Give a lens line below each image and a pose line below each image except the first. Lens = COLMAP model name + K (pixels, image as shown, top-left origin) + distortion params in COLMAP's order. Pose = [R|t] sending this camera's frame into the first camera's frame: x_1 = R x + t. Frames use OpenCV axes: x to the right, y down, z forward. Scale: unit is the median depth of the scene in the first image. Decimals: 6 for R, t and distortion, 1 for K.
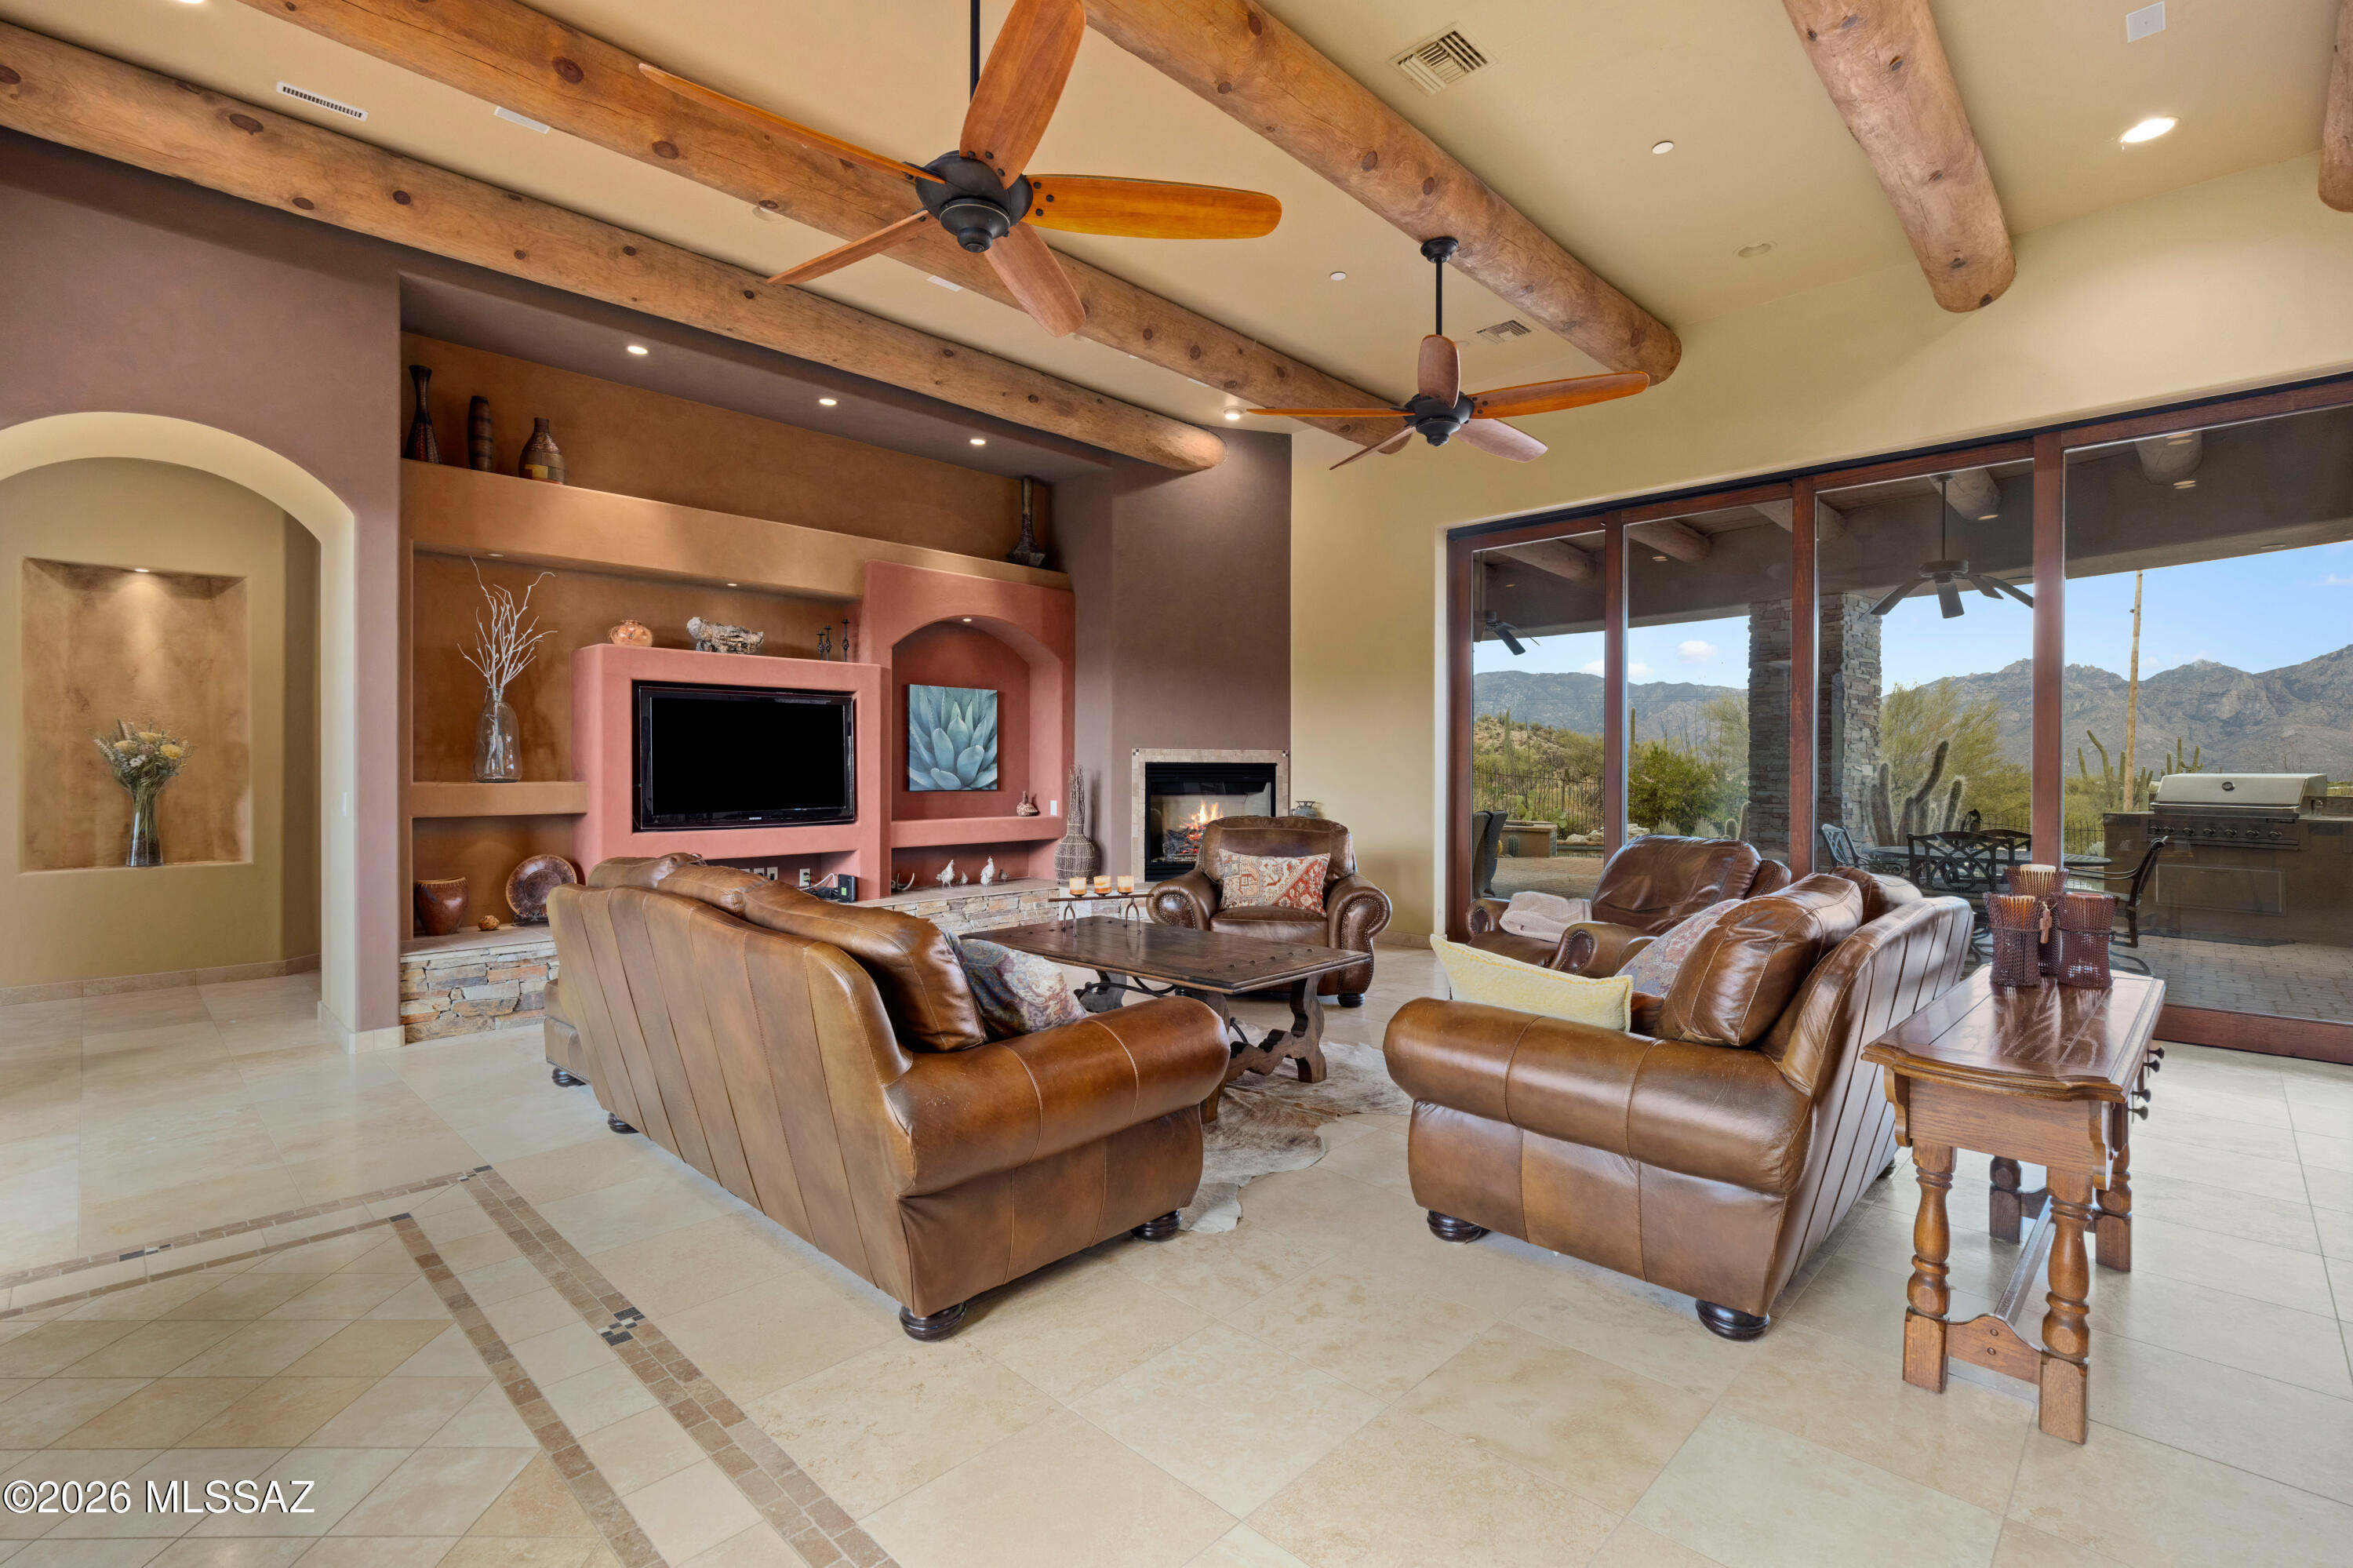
lens RADIAL K [[1067.5, 0, 1176.5], [0, 1067.5, 784.0], [0, 0, 1]] dist [-0.000197, -0.000038]
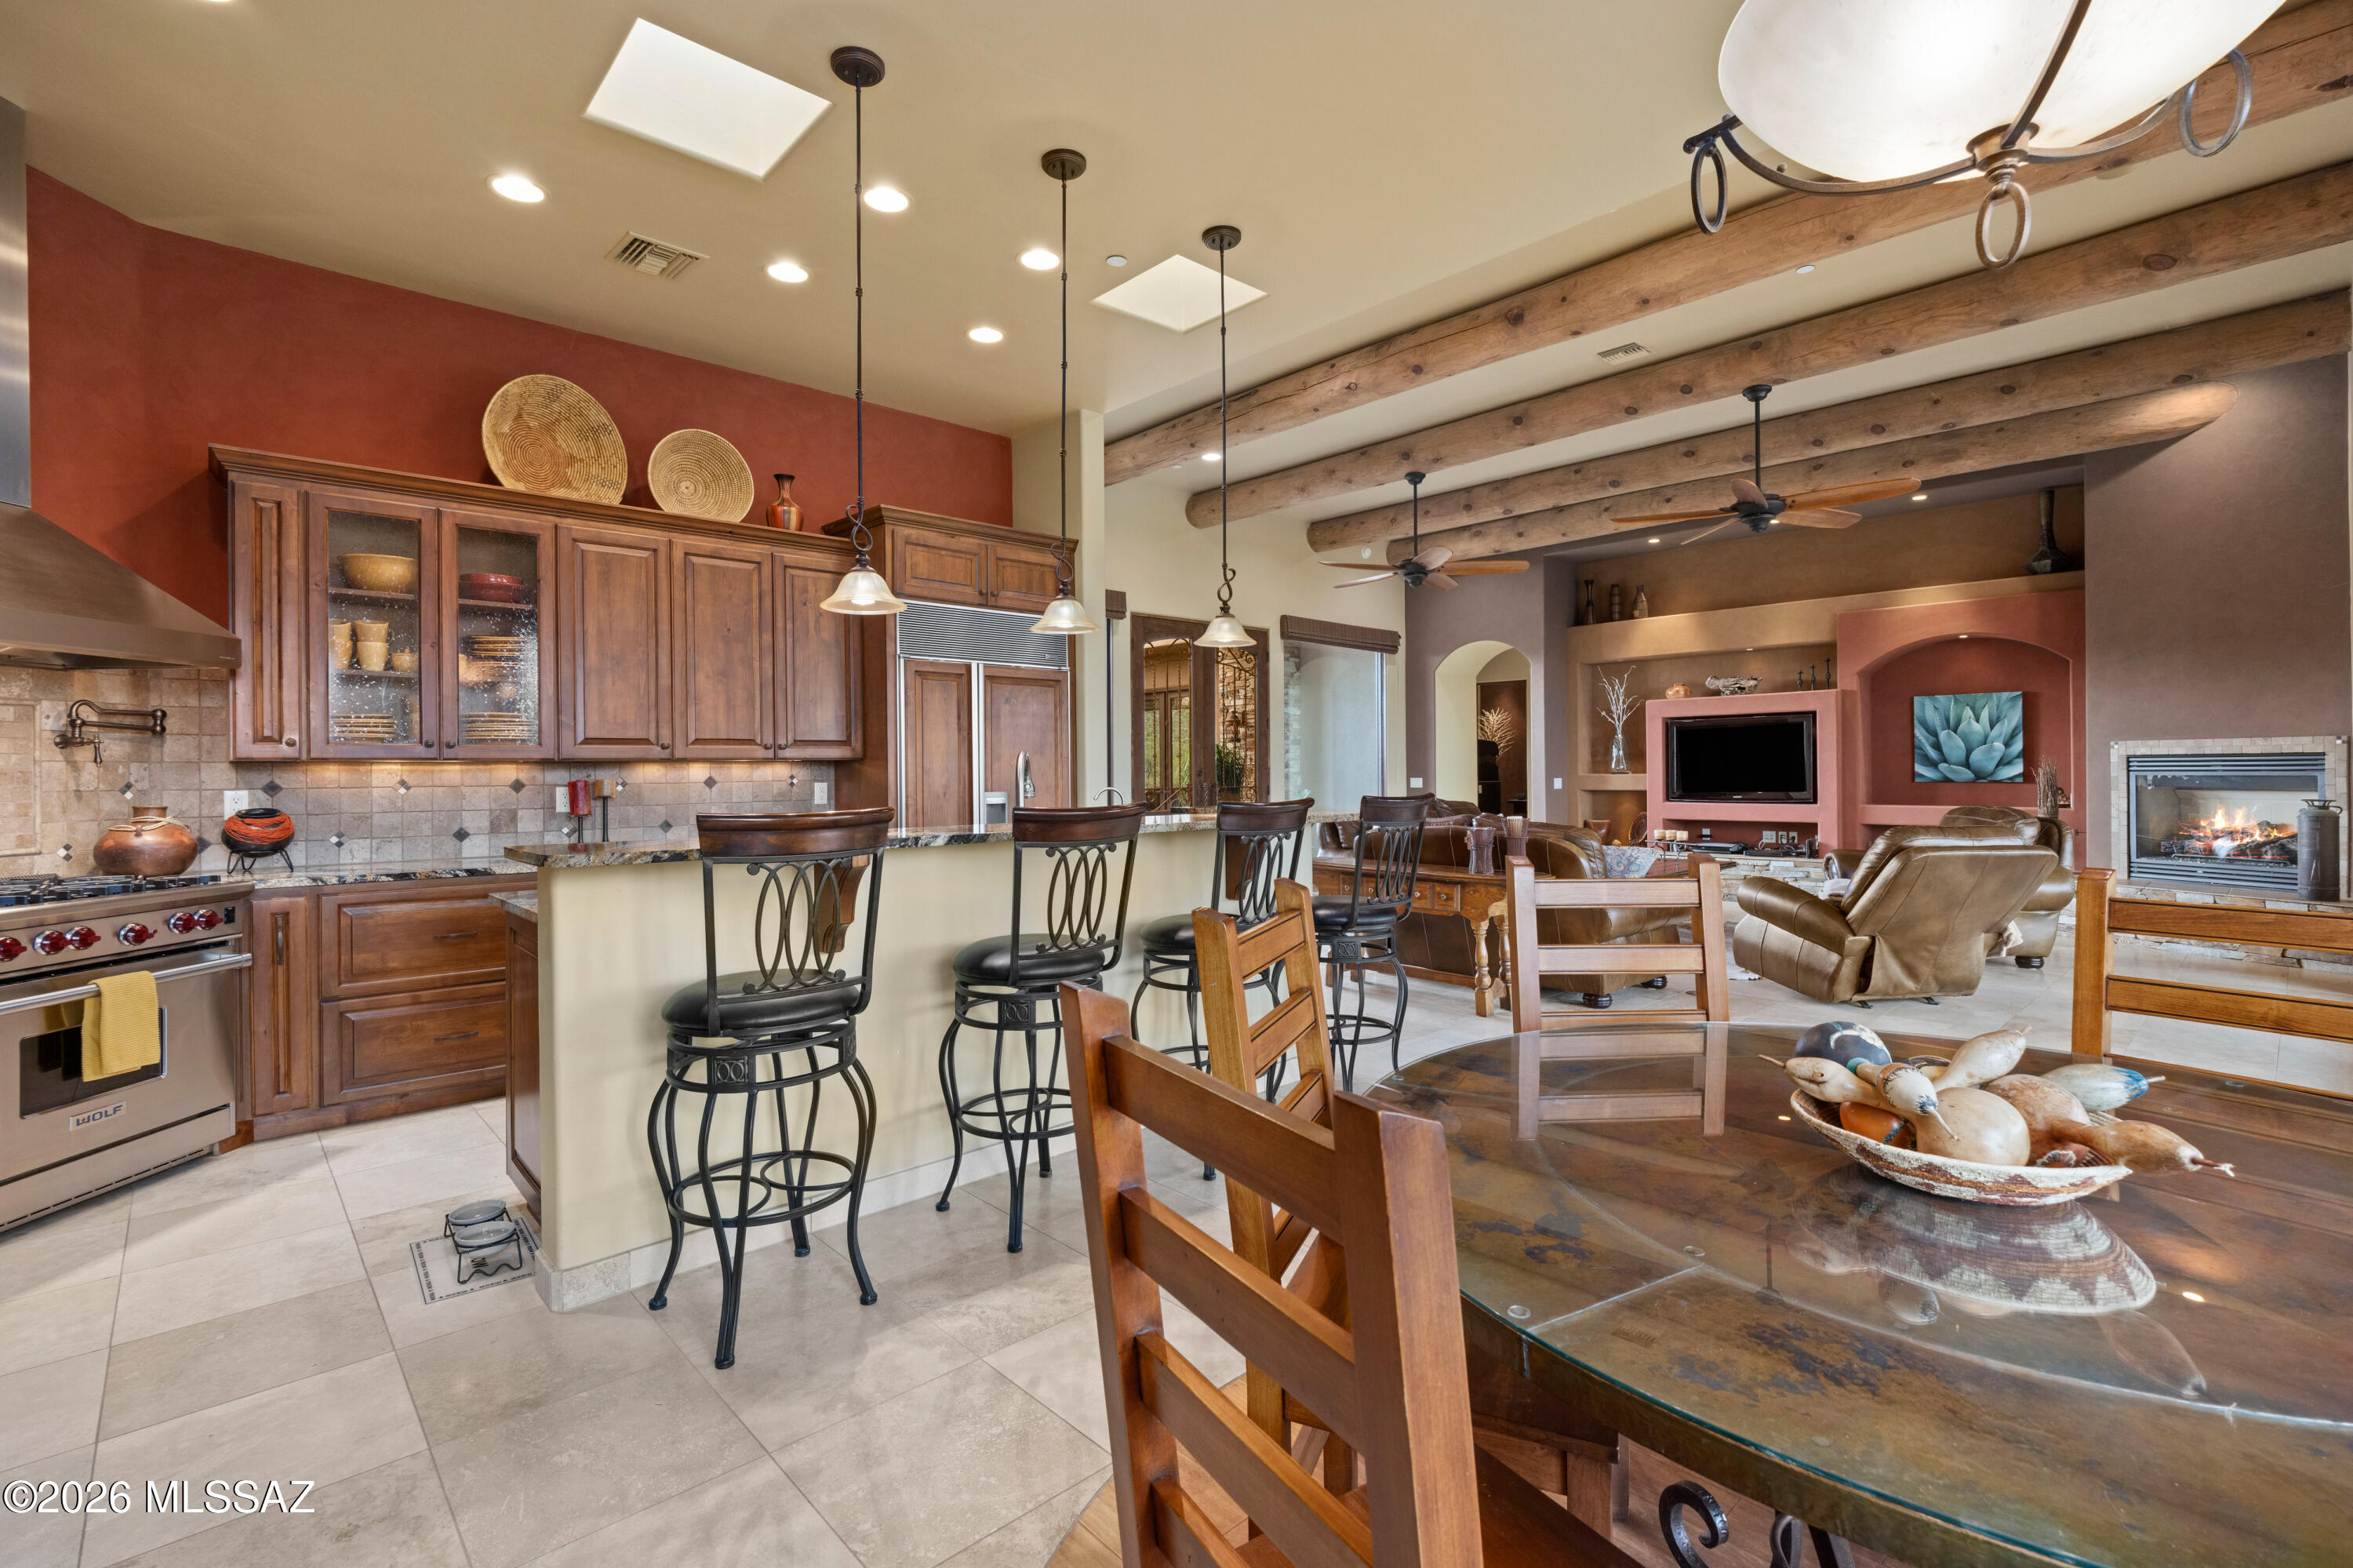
lens RADIAL K [[1067.5, 0, 1176.5], [0, 1067.5, 784.0], [0, 0, 1]] dist [-0.000197, -0.000038]
pose [[-0.053137, 0.008567, -0.998550, 1.029035], [-0.008401, 0.999924, 0.009025, 0.004895], [0.998552, 0.008868, -0.053061, 0.200692]]
